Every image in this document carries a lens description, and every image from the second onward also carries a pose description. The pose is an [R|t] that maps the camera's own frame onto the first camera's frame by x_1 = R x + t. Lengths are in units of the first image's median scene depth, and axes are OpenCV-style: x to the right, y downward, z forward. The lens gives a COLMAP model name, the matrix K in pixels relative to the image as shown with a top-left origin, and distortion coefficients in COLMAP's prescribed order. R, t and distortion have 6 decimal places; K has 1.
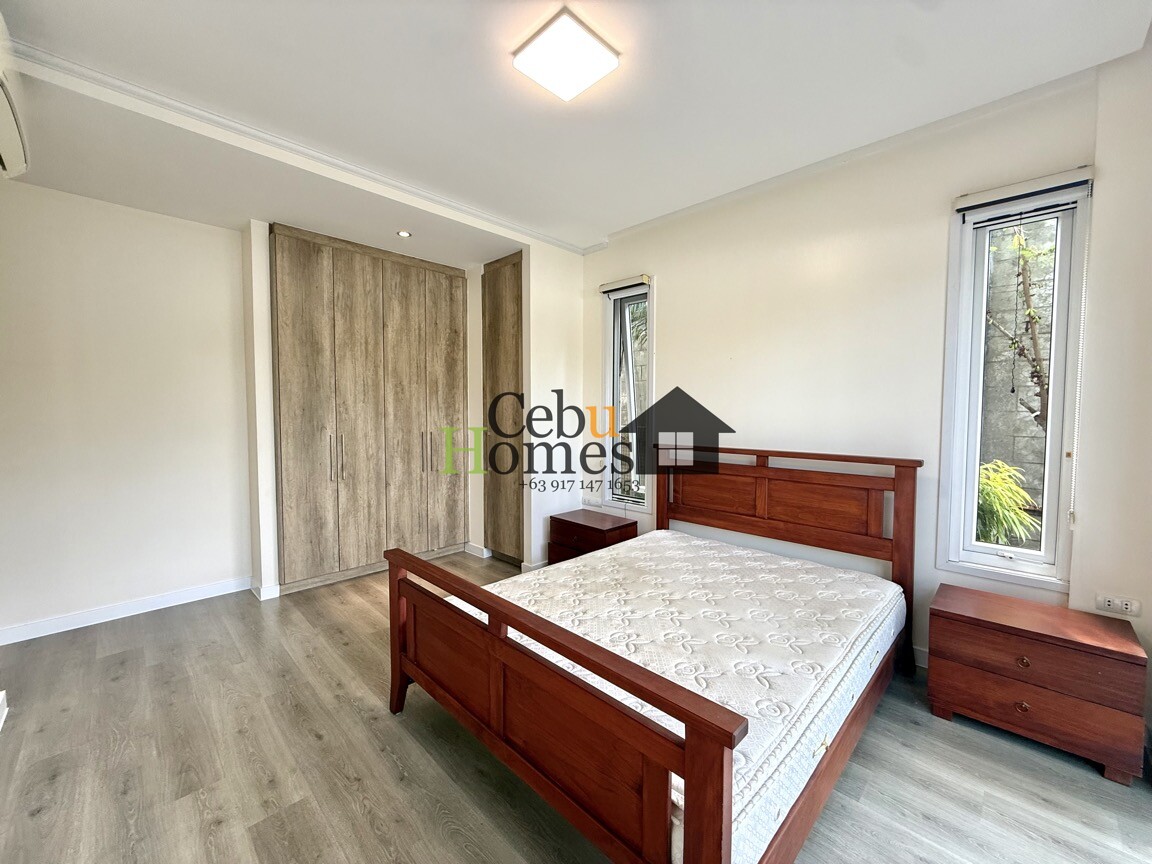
lens RADIAL K [[458.8, 0, 575.5], [0, 458.8, 431.9], [0, 0, 1]] dist [-0.000898, -0.000569]
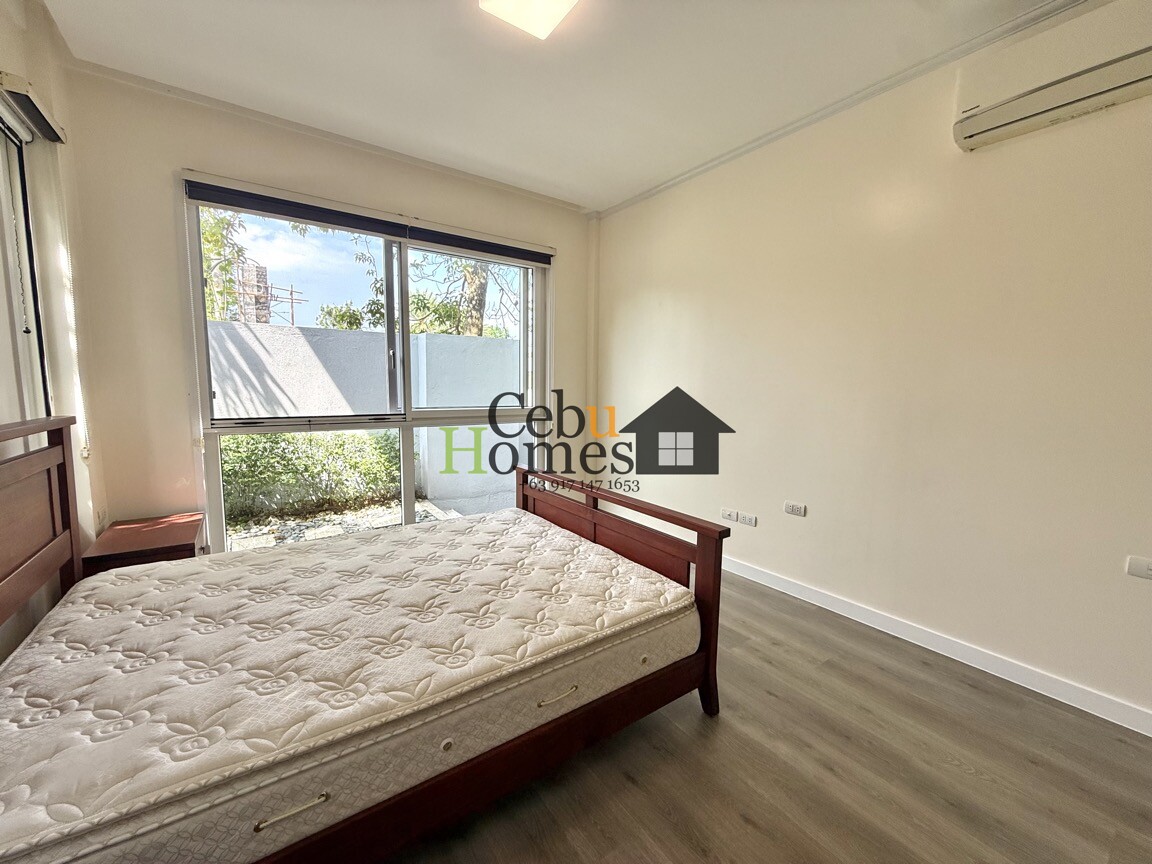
lens RADIAL K [[458.8, 0, 576.7], [0, 458.8, 432.9], [0, 0, 1]] dist [-0.000898, -0.000569]
pose [[-0.985056, -0.031900, 0.169257, -0.257982], [-0.005814, 0.988297, 0.152428, -0.034008], [-0.172139, 0.149166, -0.973713, 1.693102]]
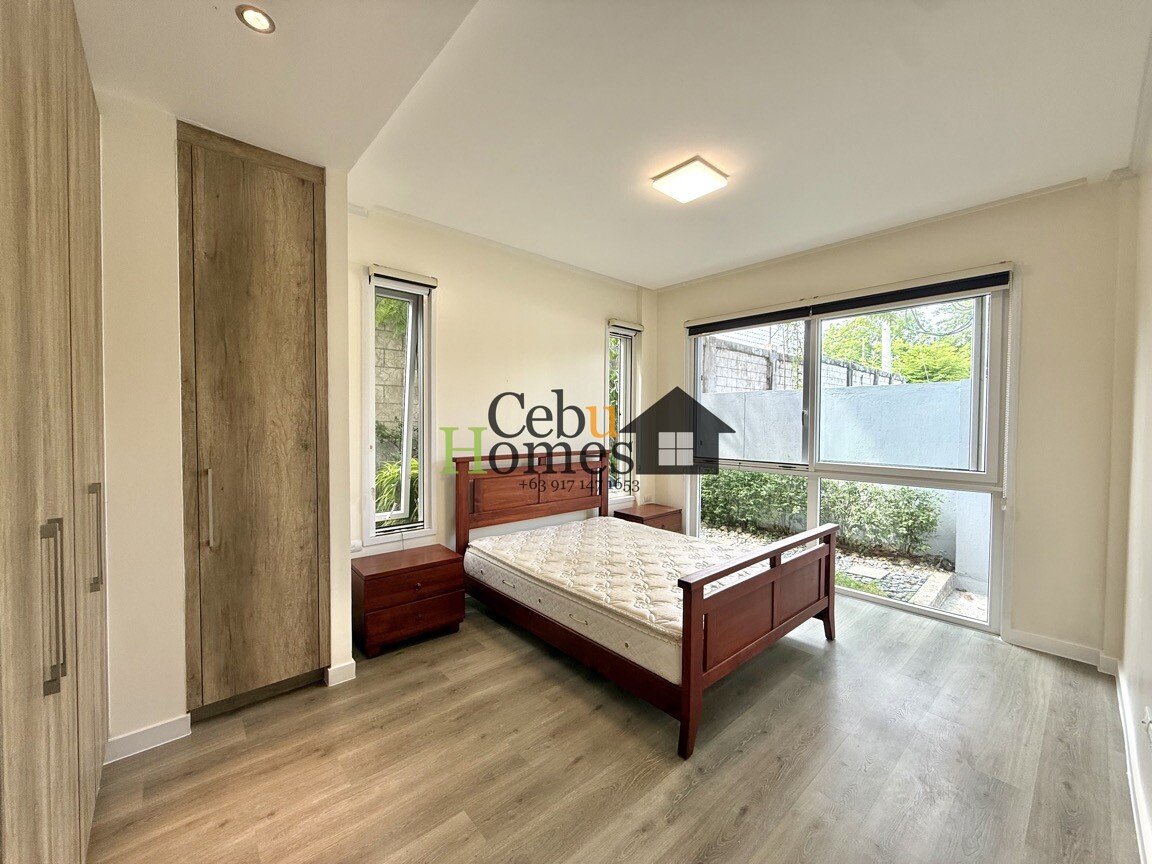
lens RADIAL K [[458.8, 0, 574.4], [0, 458.8, 430.7], [0, 0, 1]] dist [-0.000898, -0.000569]
pose [[0.063596, -0.022948, 0.997712, -1.229232], [0.042490, 0.998891, 0.020266, -0.063771], [-0.997071, 0.041104, 0.064500, 1.068364]]
